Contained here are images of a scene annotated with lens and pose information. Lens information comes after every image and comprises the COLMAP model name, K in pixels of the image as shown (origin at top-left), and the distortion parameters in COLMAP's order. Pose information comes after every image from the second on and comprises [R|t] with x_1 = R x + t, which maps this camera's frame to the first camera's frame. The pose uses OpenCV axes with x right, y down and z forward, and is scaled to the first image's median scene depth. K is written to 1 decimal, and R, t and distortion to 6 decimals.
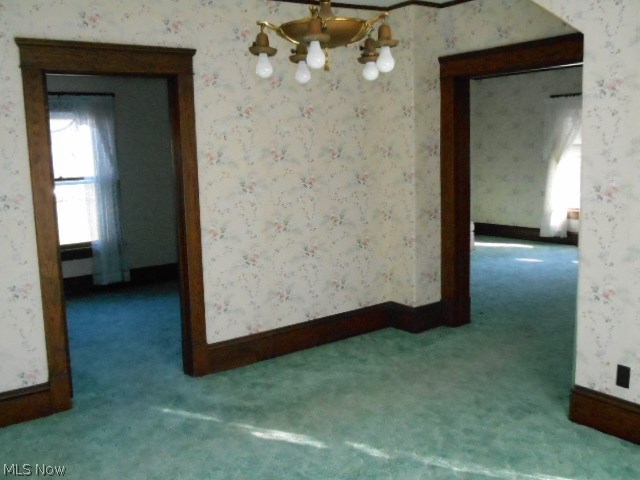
lens RADIAL K [[644.7, 0, 320.7], [0, 644.7, 237.9], [0, 0, 1]] dist [-0.008640, 0.000000]
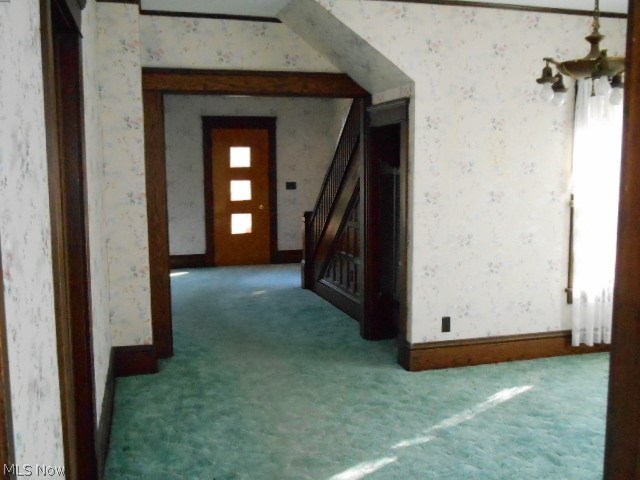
lens RADIAL K [[644.7, 0, 320.4], [0, 644.7, 242.6], [0, 0, 1]] dist [-0.008640, 0.000000]
pose [[0.347875, -0.090131, 0.933198, -0.905736], [0.128302, 0.990580, 0.047845, -0.066990], [-0.928720, 0.103087, 0.356162, 0.693026]]
